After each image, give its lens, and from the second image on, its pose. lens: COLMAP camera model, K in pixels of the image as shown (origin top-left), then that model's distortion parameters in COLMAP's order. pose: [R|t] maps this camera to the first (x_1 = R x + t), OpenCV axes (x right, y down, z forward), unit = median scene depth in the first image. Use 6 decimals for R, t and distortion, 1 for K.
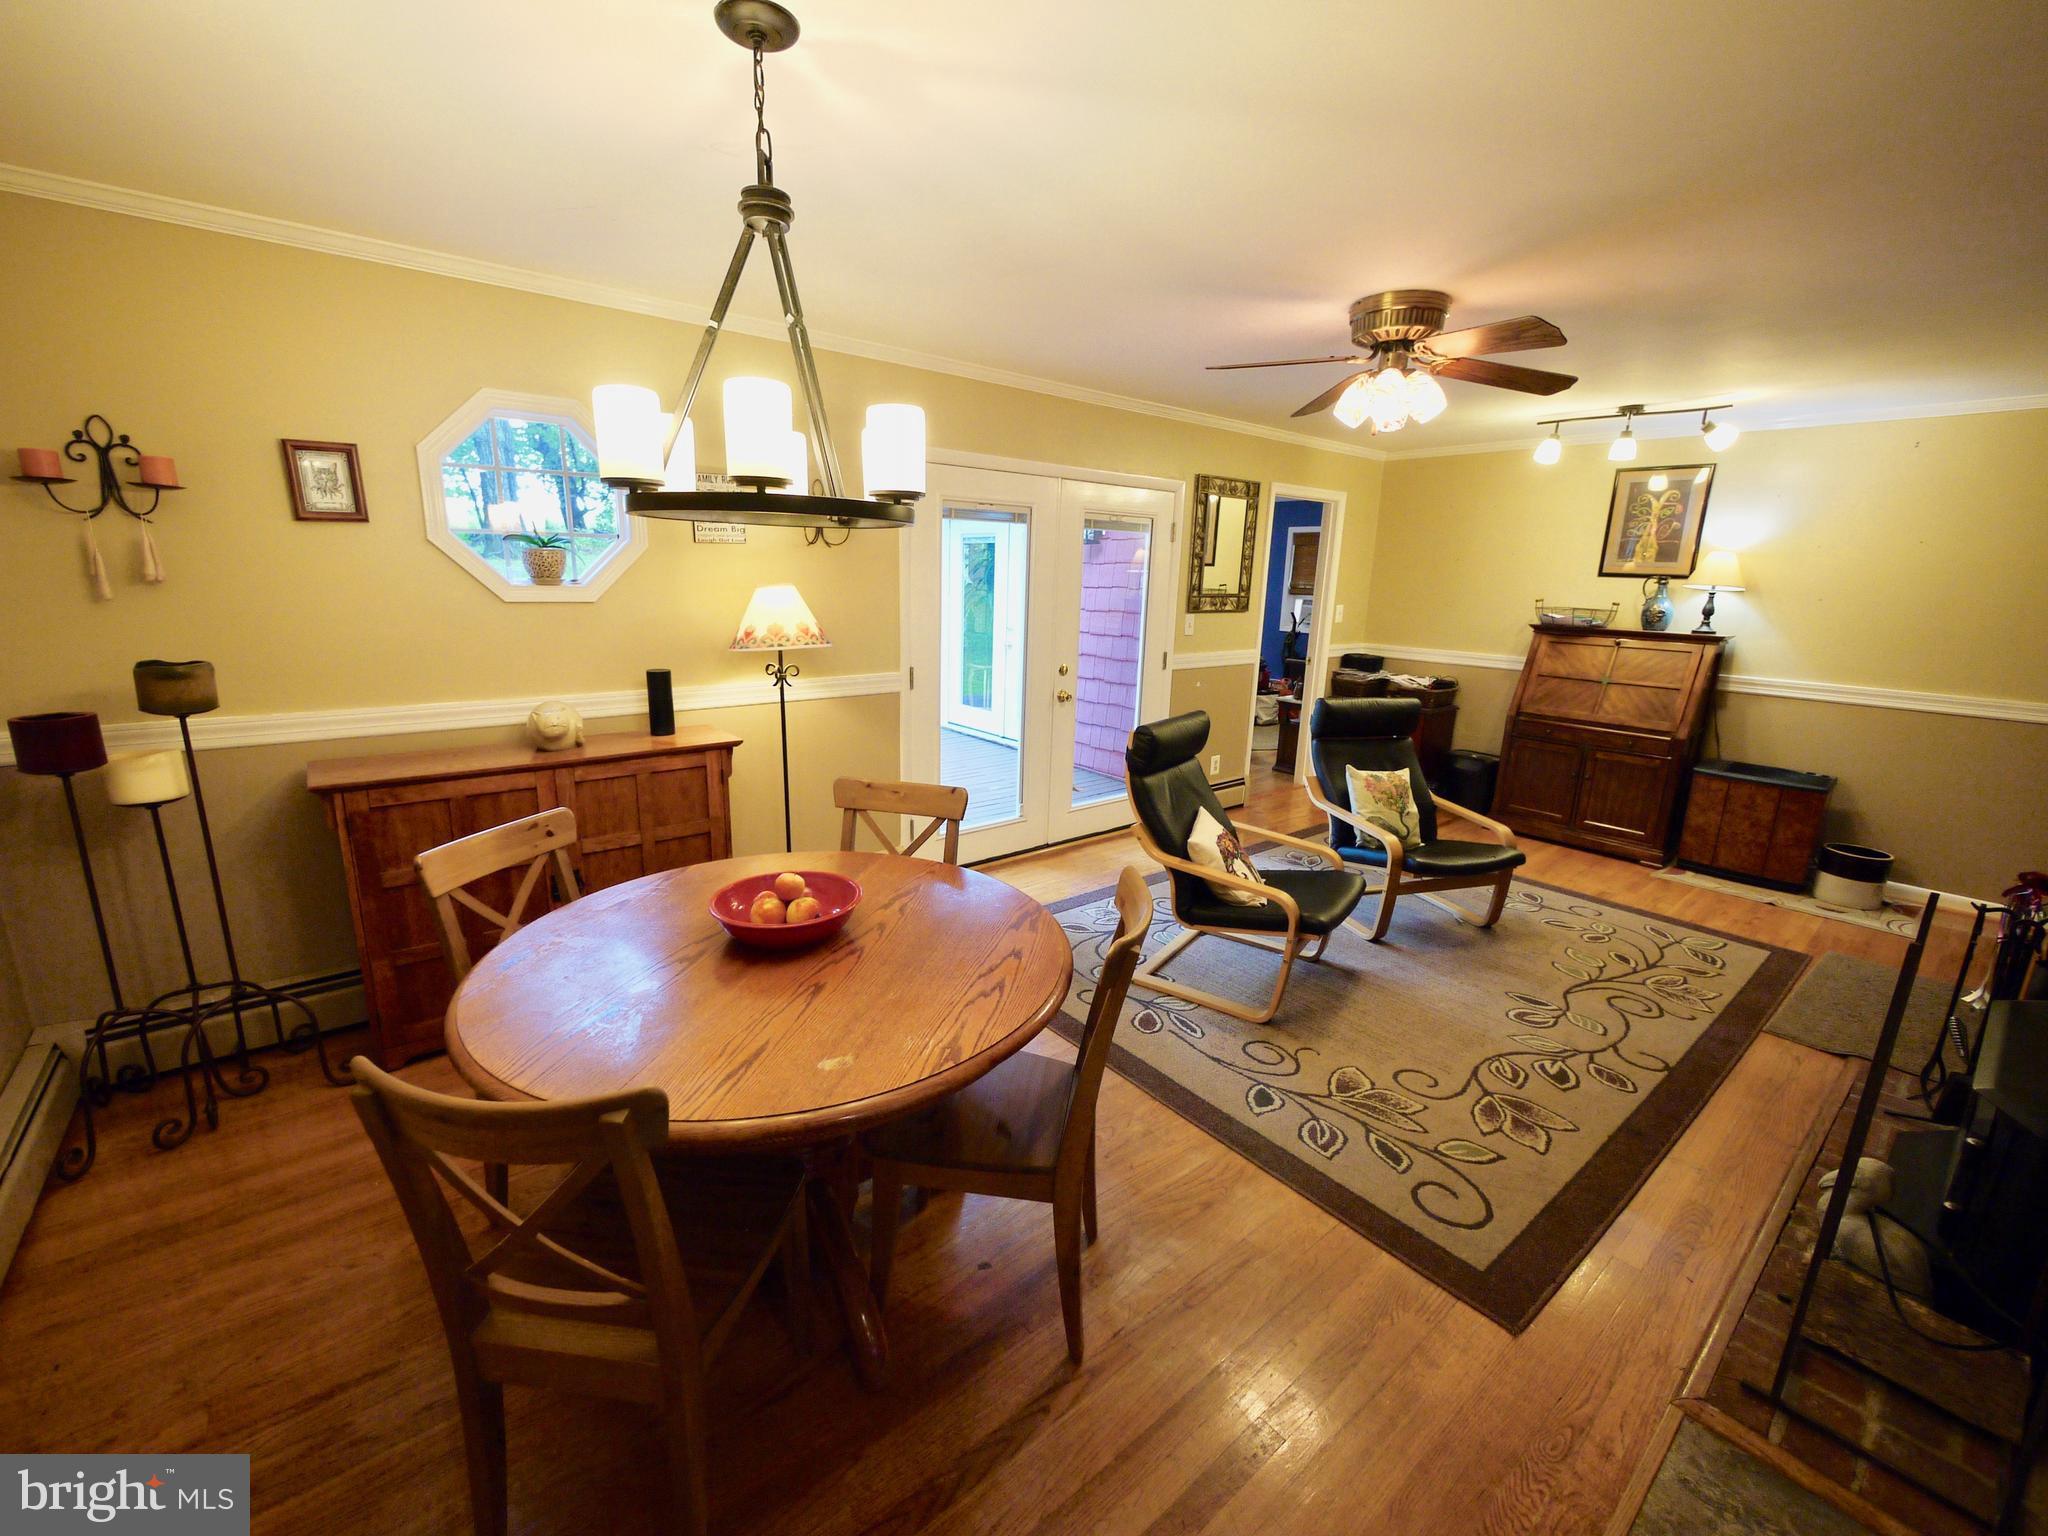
lens RADIAL K [[842.5, 0, 1016.4], [0, 842.5, 770.2], [0, 0, 1]] dist [-0.006052, -0.000643]
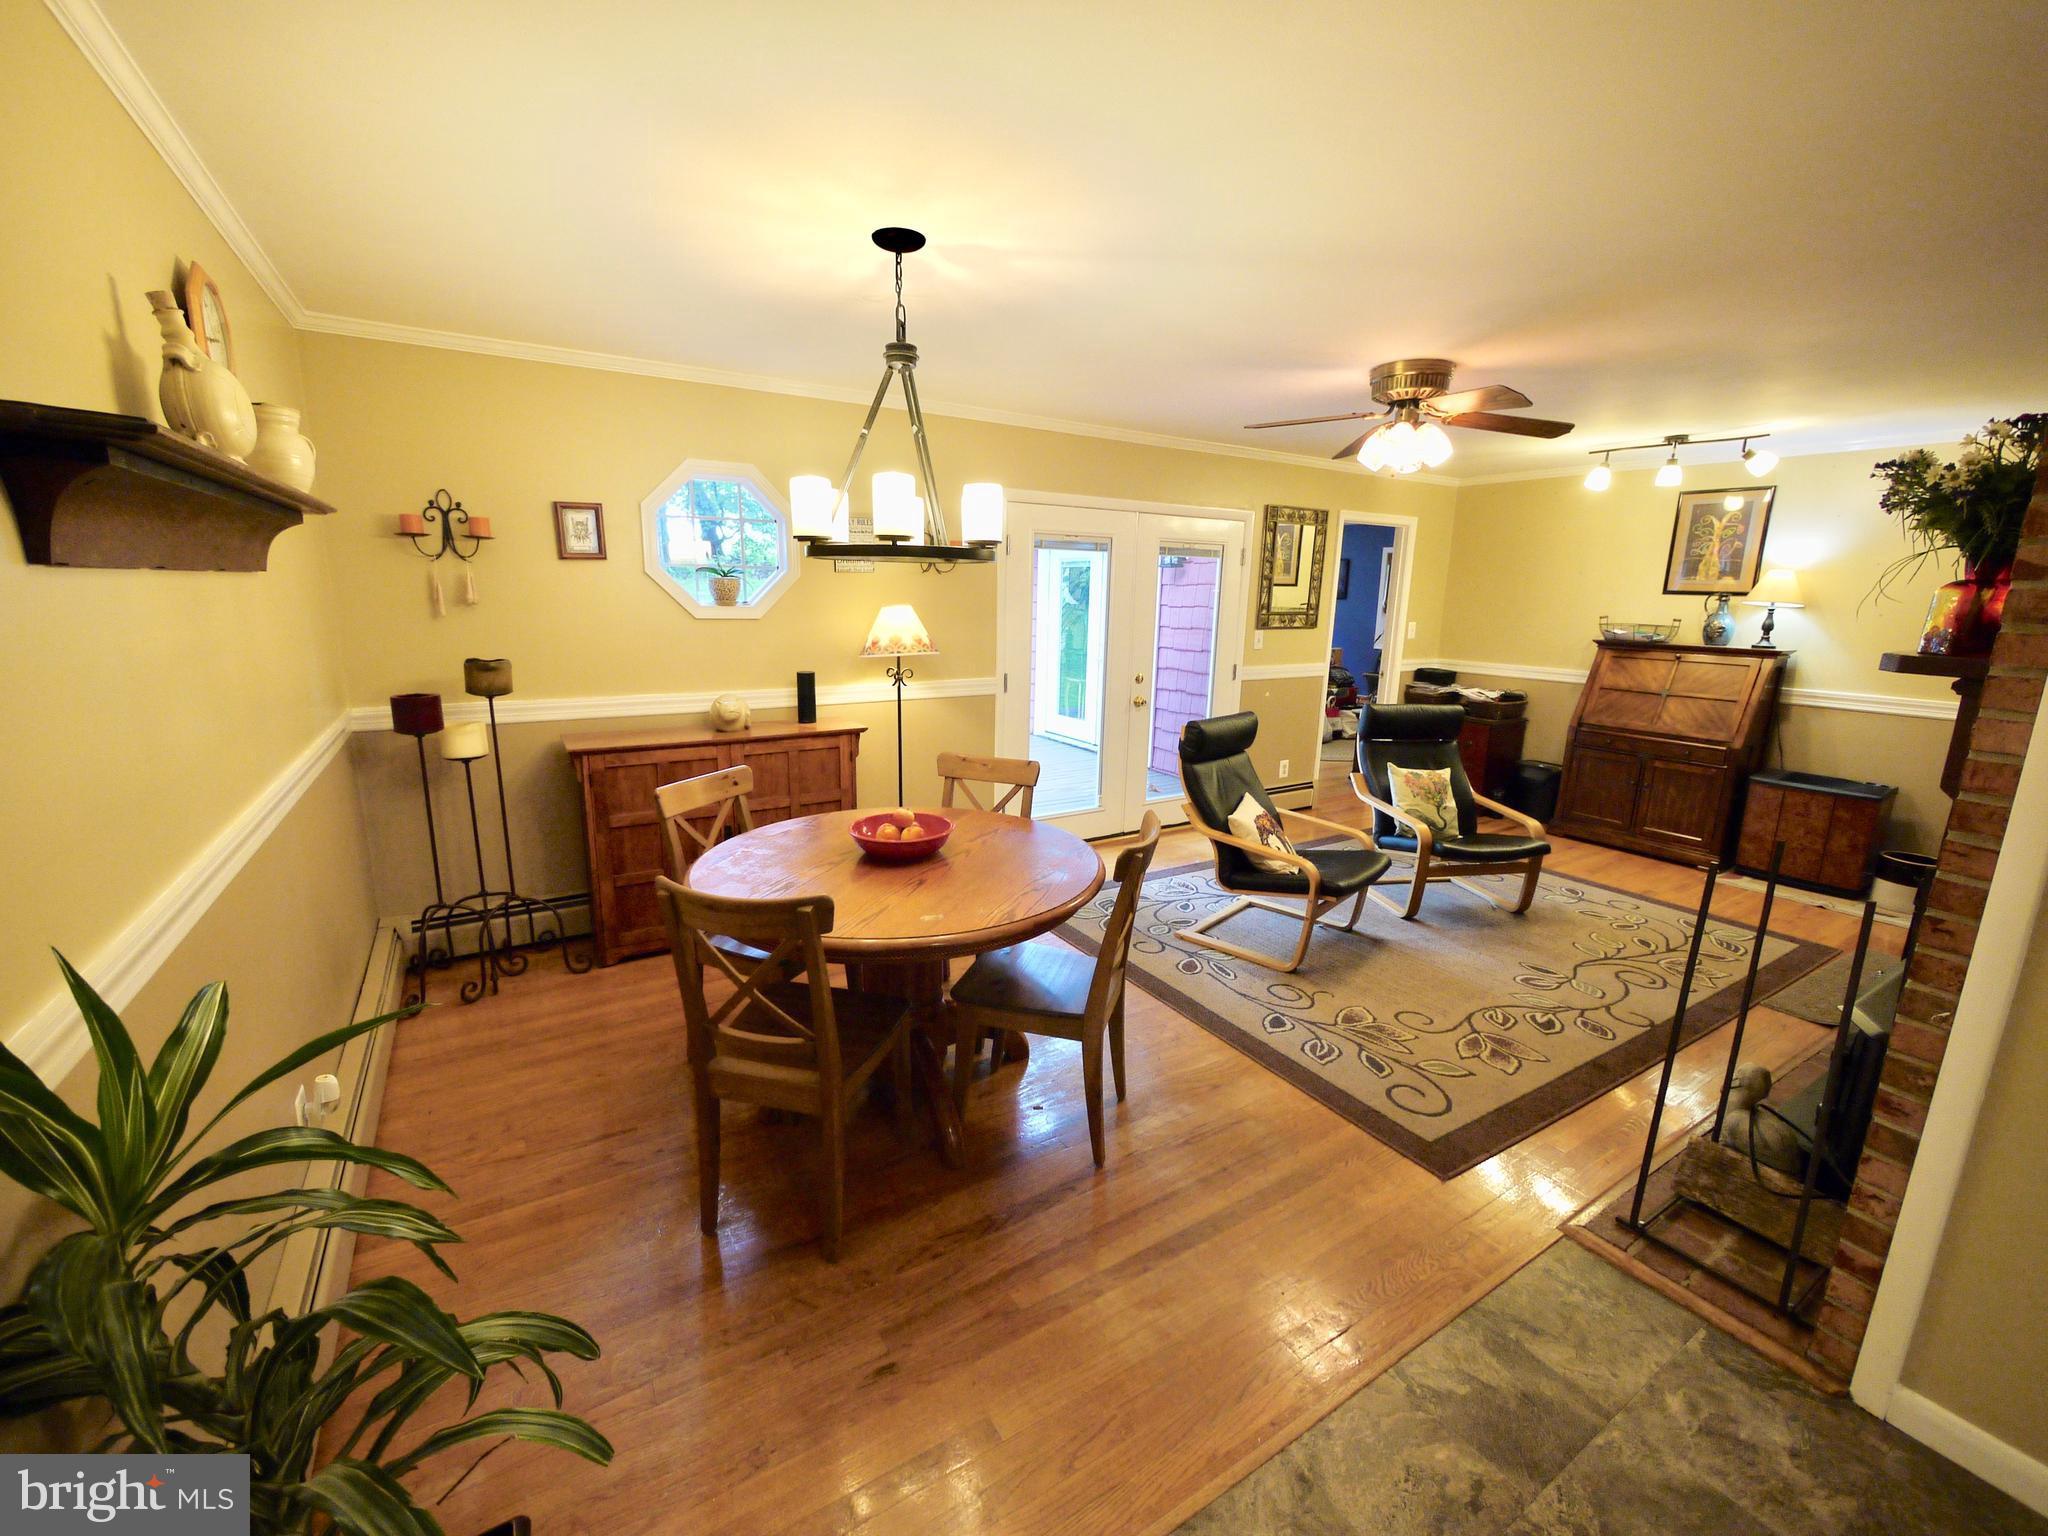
lens RADIAL K [[842.5, 0, 1017.0], [0, 842.5, 771.8], [0, 0, 1]] dist [-0.006052, -0.000643]
pose [[0.991889, 0.020109, -0.125504, 0.060821], [-0.022905, 0.999520, -0.020882, 0.056983], [0.125024, 0.023587, 0.991873, -0.244608]]
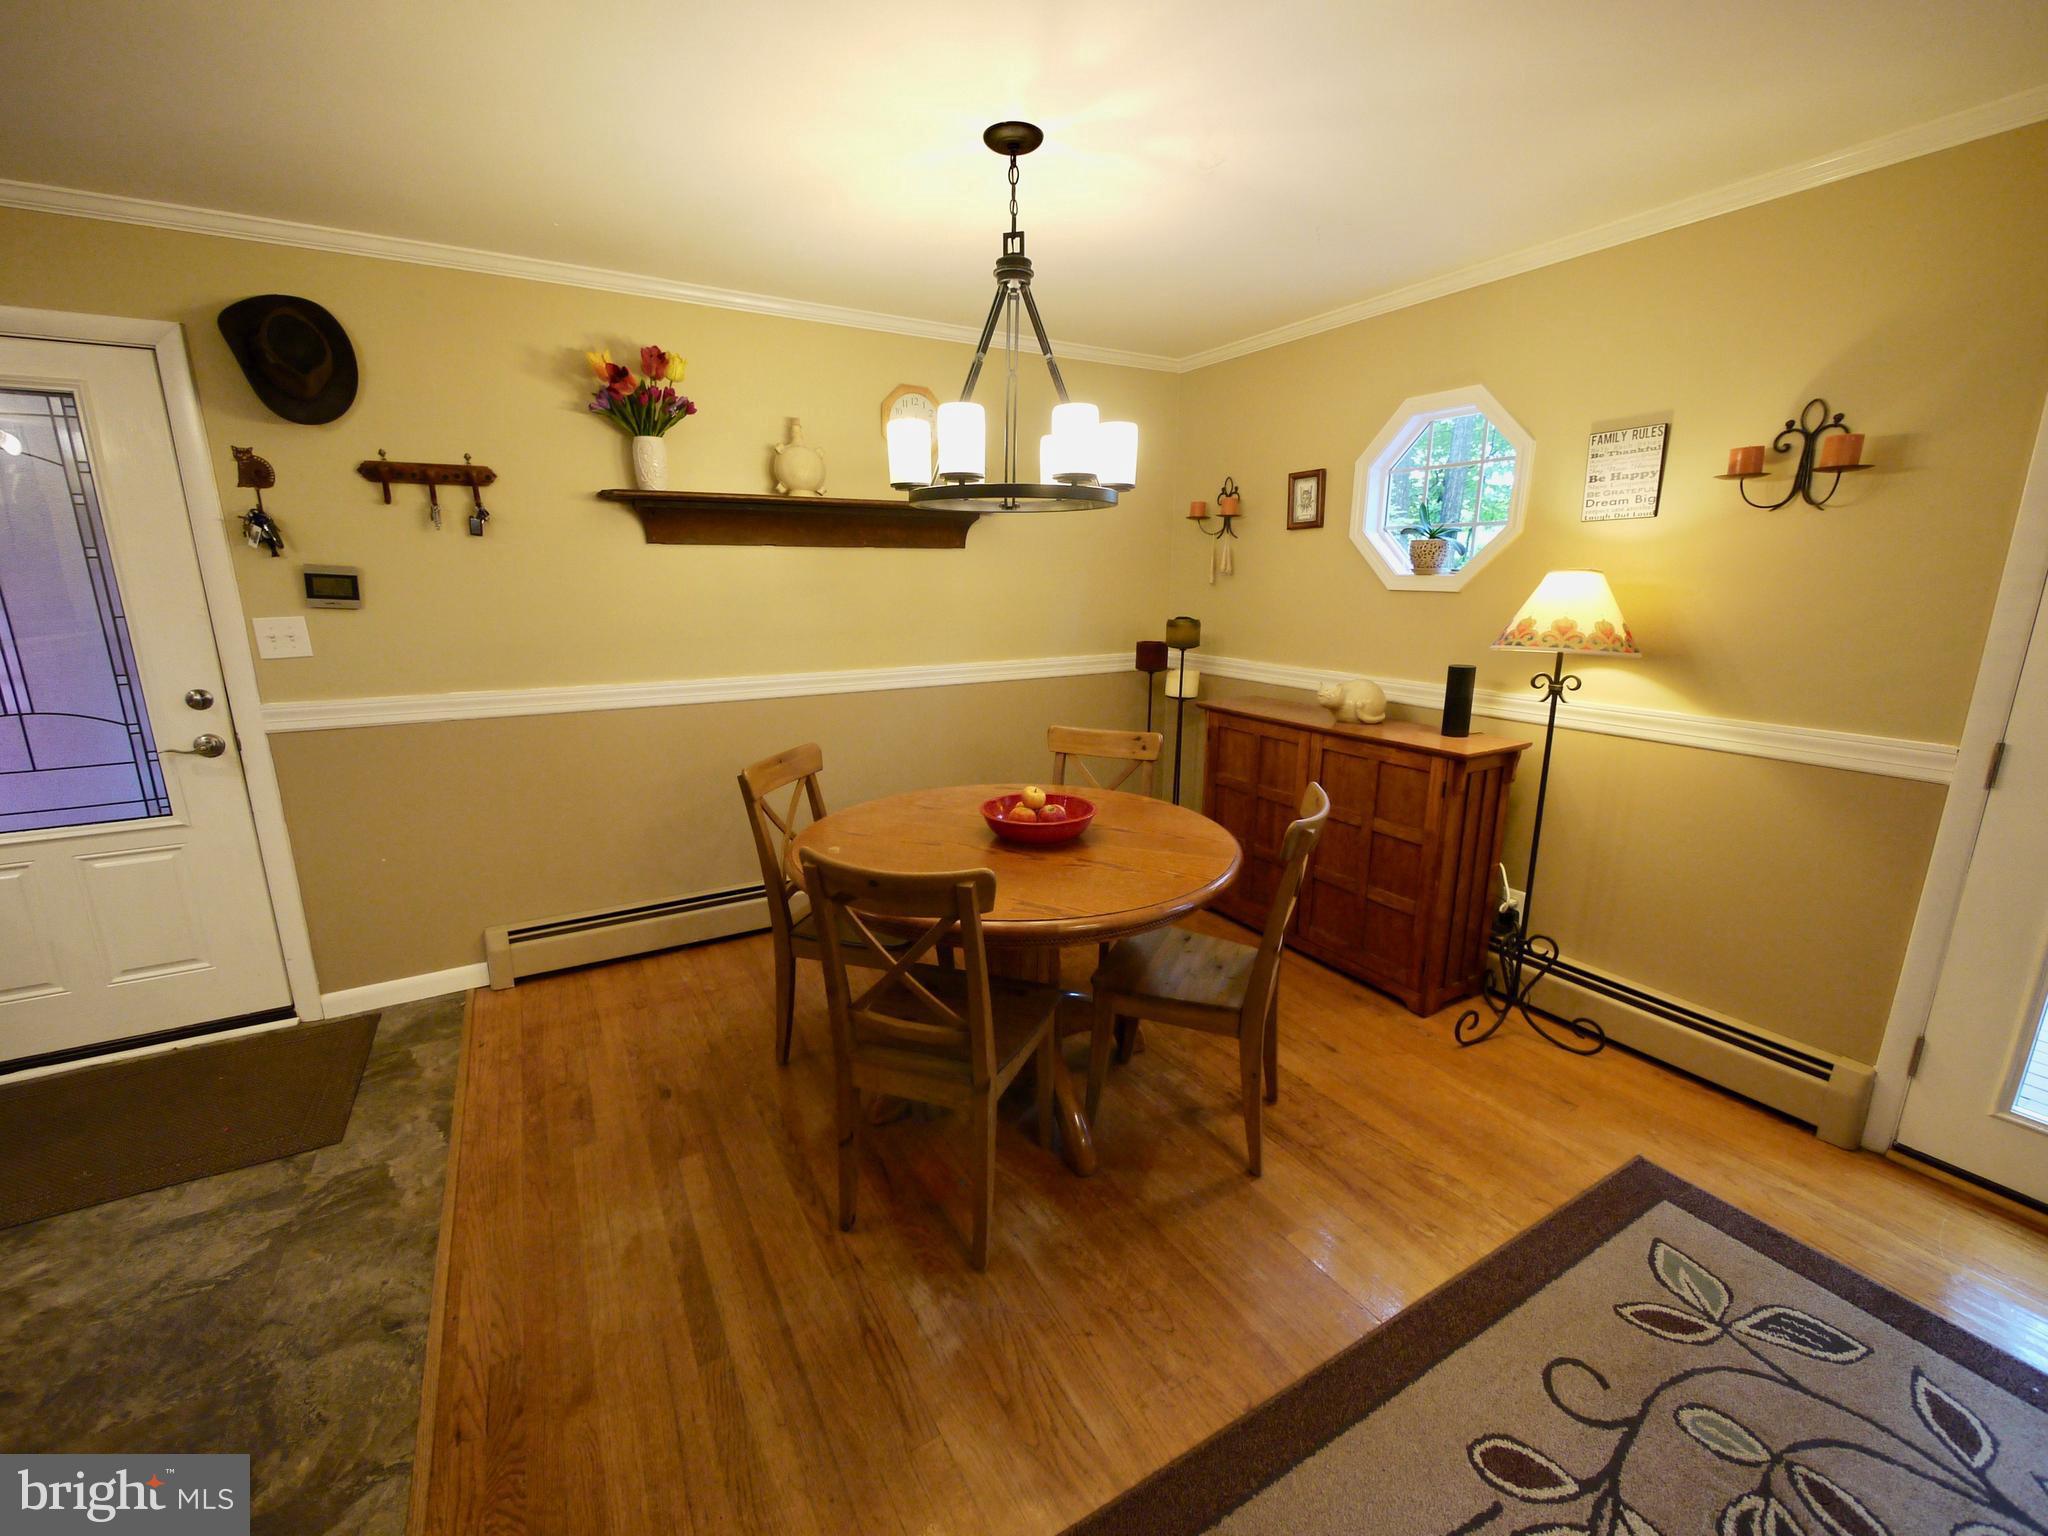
lens RADIAL K [[842.5, 0, 1023.8], [0, 842.5, 782.4], [0, 0, 1]] dist [-0.006052, -0.000643]
pose [[-0.149195, 0.209767, -0.966301, 0.620064], [-0.236759, 0.941234, 0.240881, -0.118069], [0.960045, 0.264719, -0.090763, 0.728733]]
